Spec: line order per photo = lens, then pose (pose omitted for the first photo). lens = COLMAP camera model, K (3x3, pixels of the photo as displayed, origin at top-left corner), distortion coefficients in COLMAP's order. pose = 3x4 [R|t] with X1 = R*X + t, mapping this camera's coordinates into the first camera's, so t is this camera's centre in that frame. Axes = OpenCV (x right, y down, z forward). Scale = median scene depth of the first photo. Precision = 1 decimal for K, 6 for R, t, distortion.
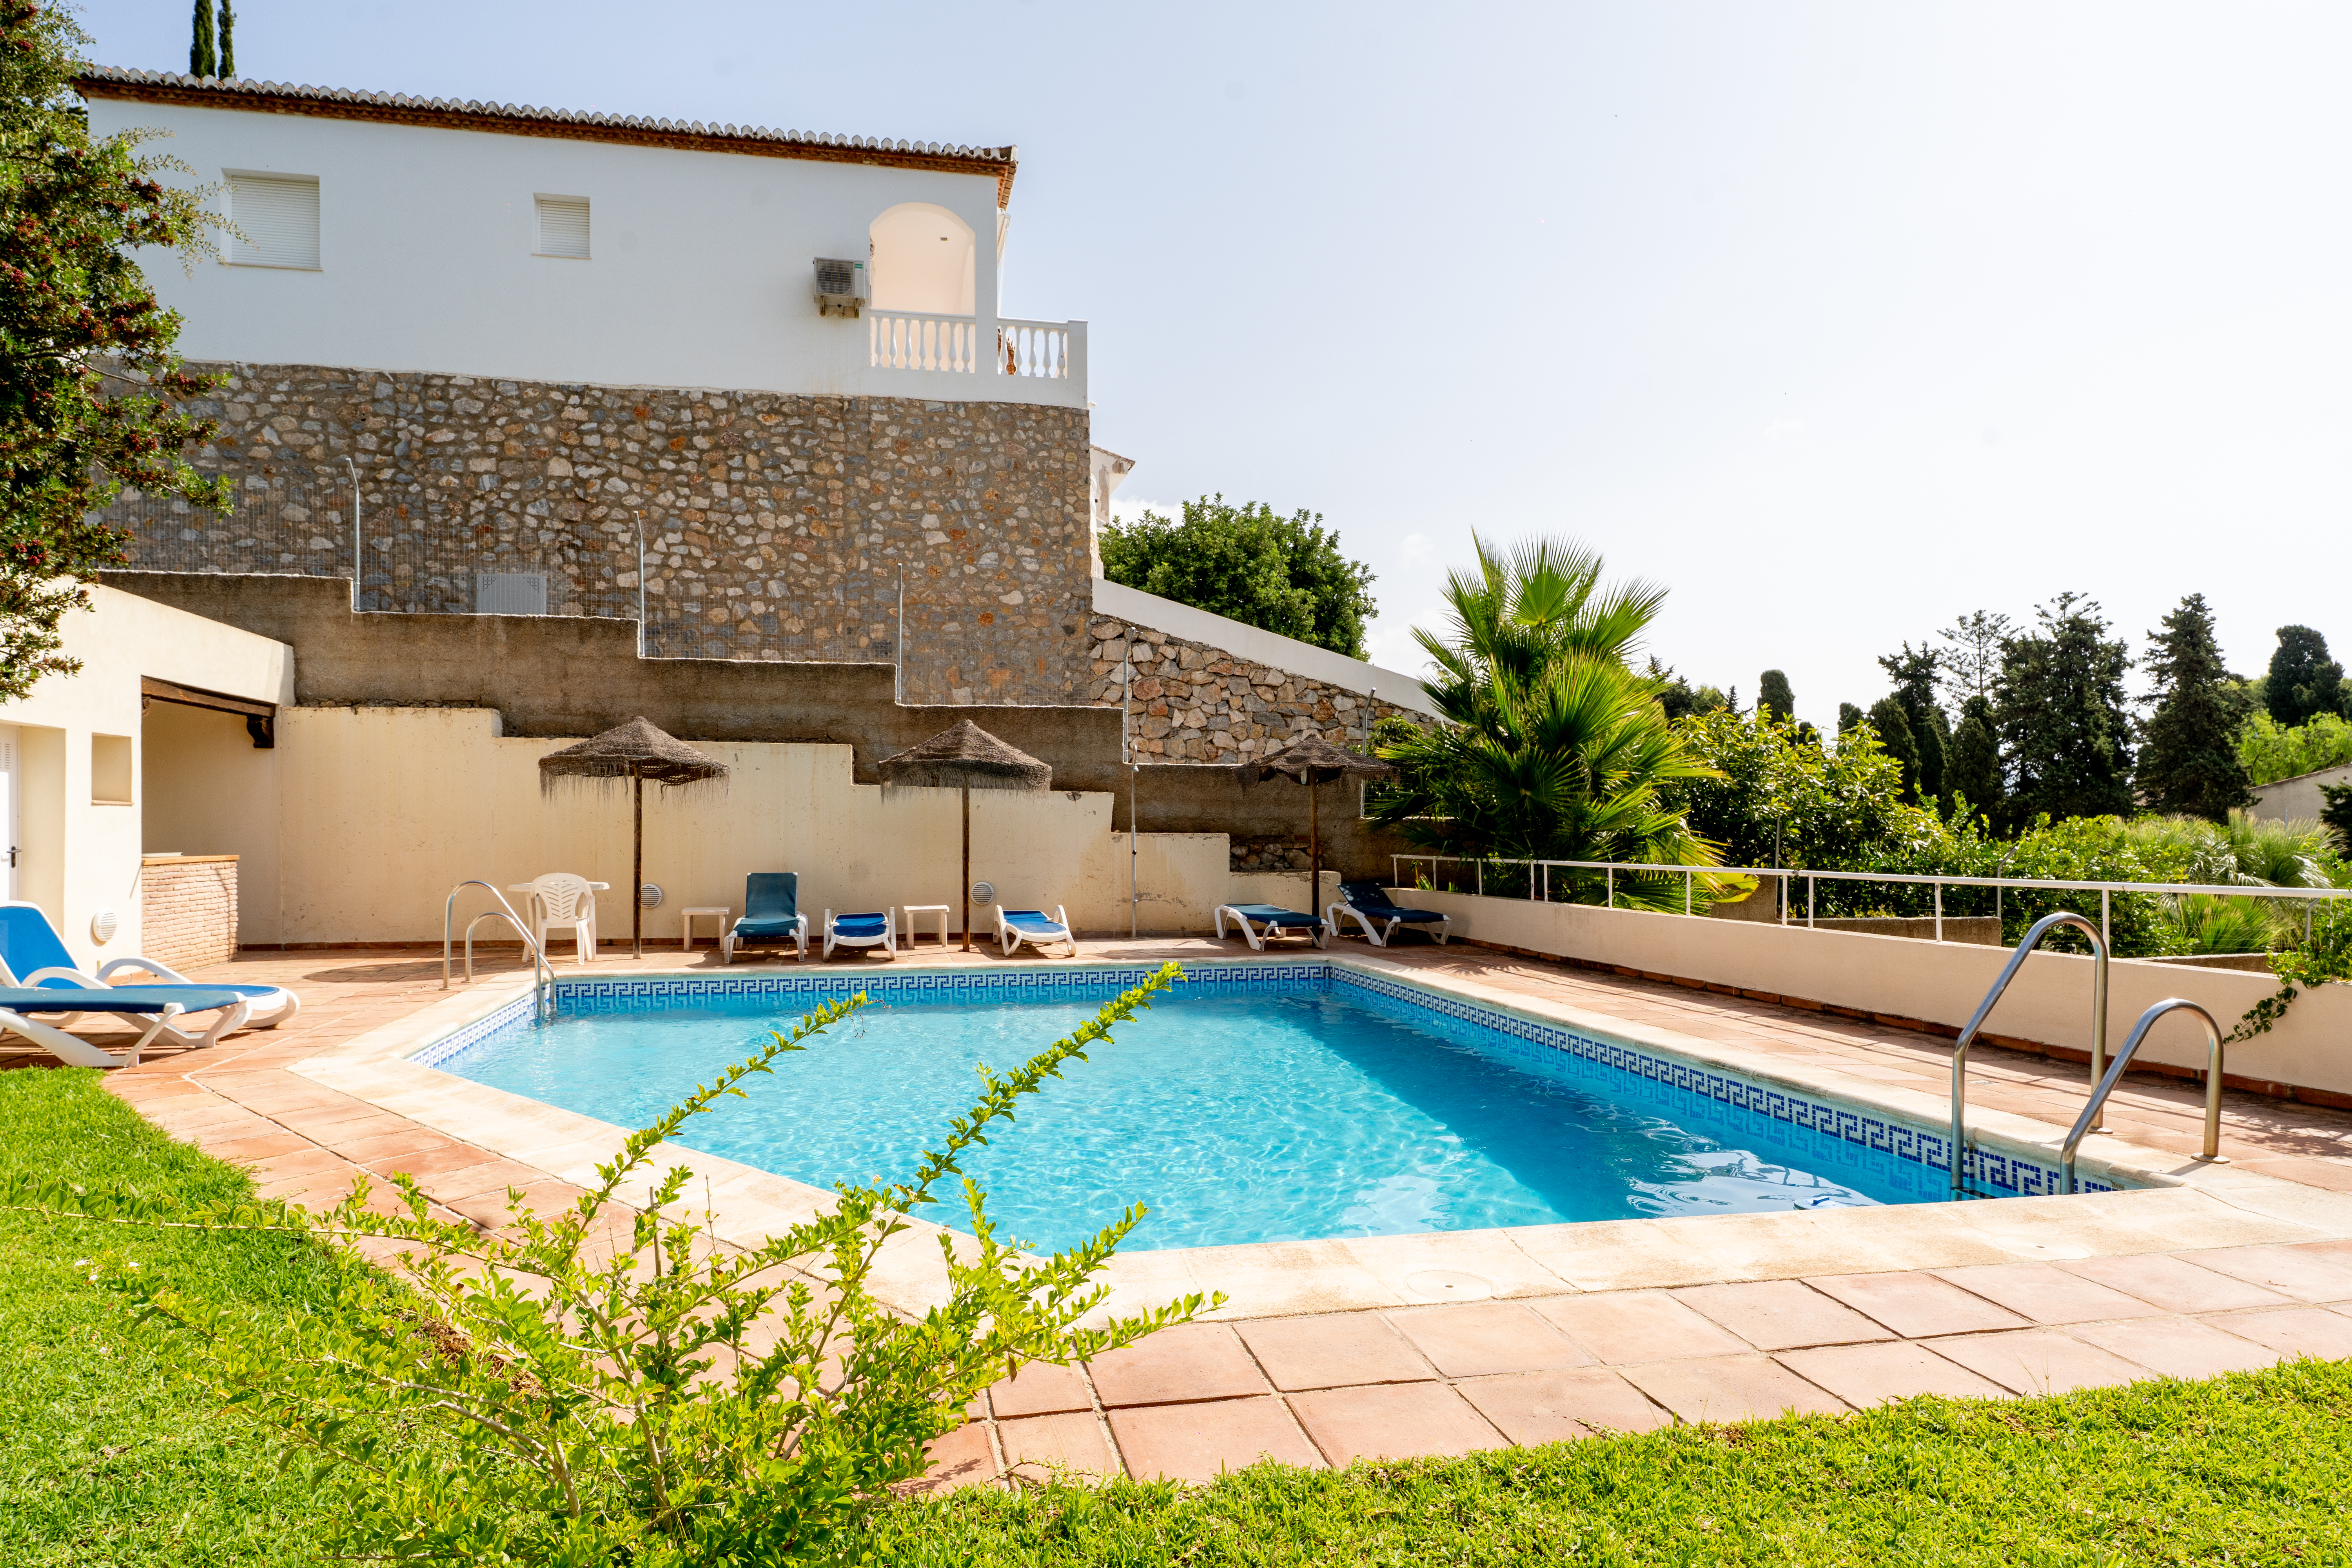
lens RADIAL K [[1385.6, 0, 1176.0], [0, 1385.6, 784.0], [0, 0, 1]] dist [0.002033, 0.000398]
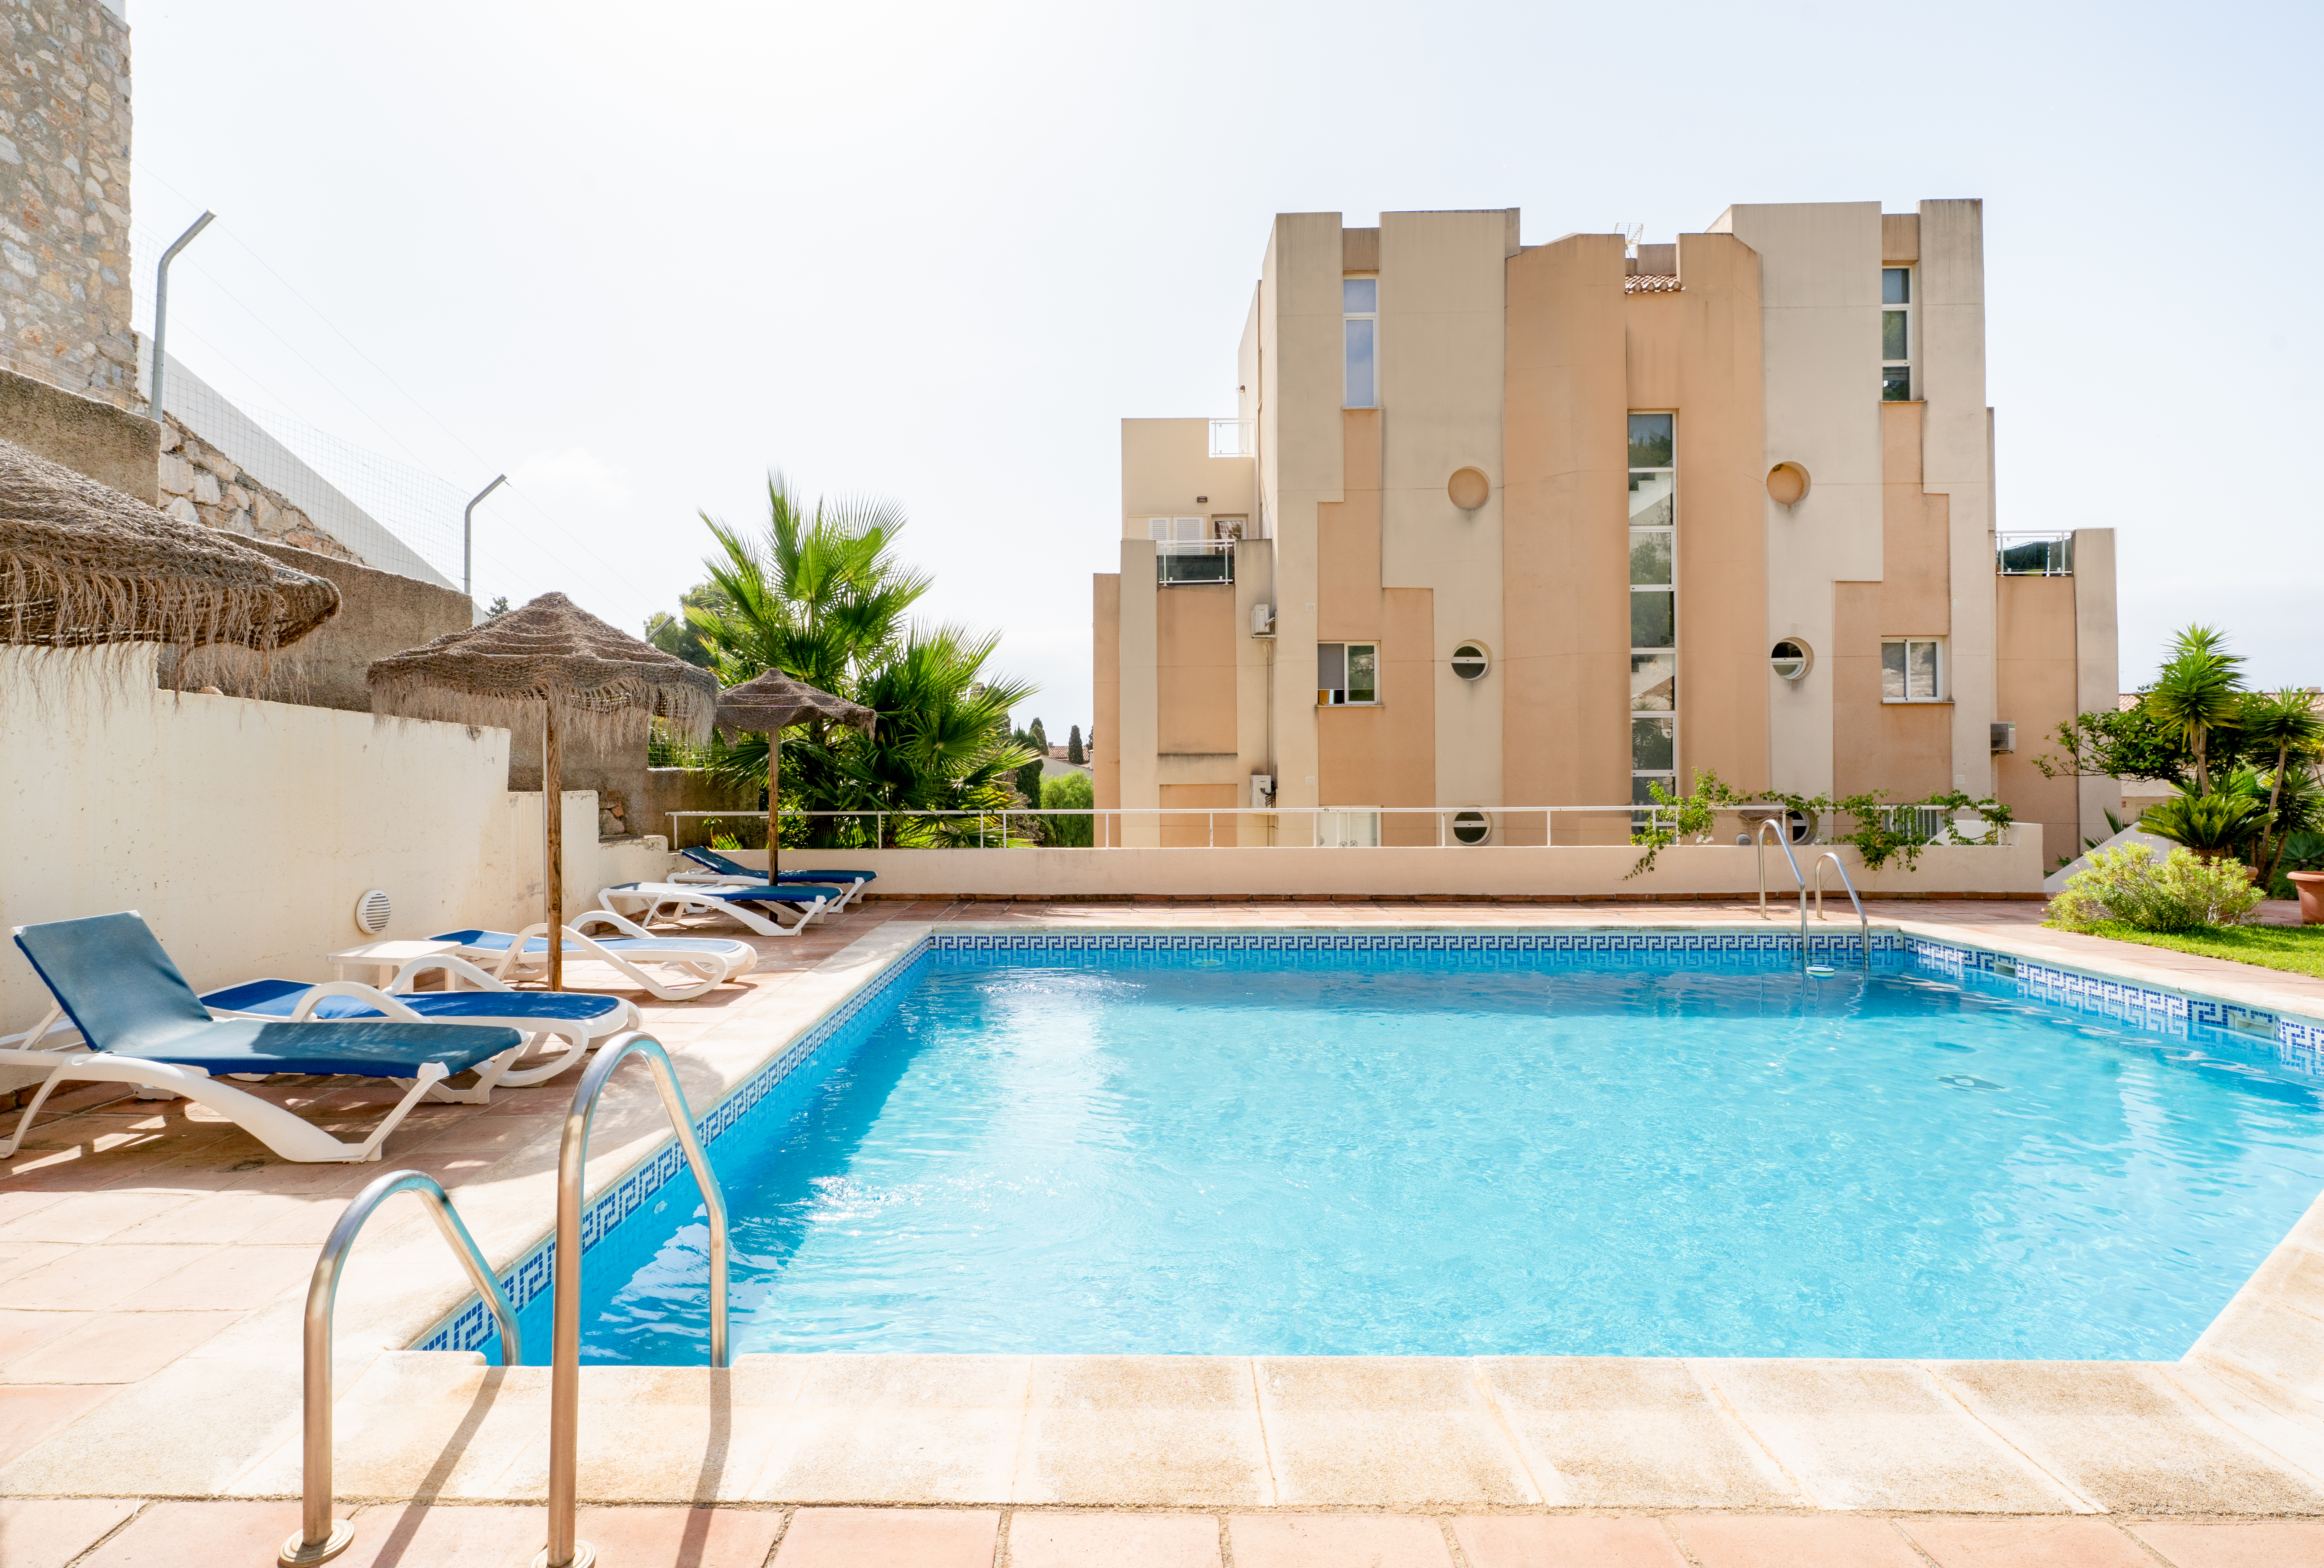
lens RADIAL K [[1079.3, 0, 1159.2], [0, 1079.3, 746.0], [0, 0, 1]] dist [-0.002576, -0.000651]
pose [[0.216687, 0.023170, 0.975966, -0.388742], [-0.029303, 0.999422, -0.017221, 0.011696], [-0.975801, -0.024867, 0.217240, 0.505435]]
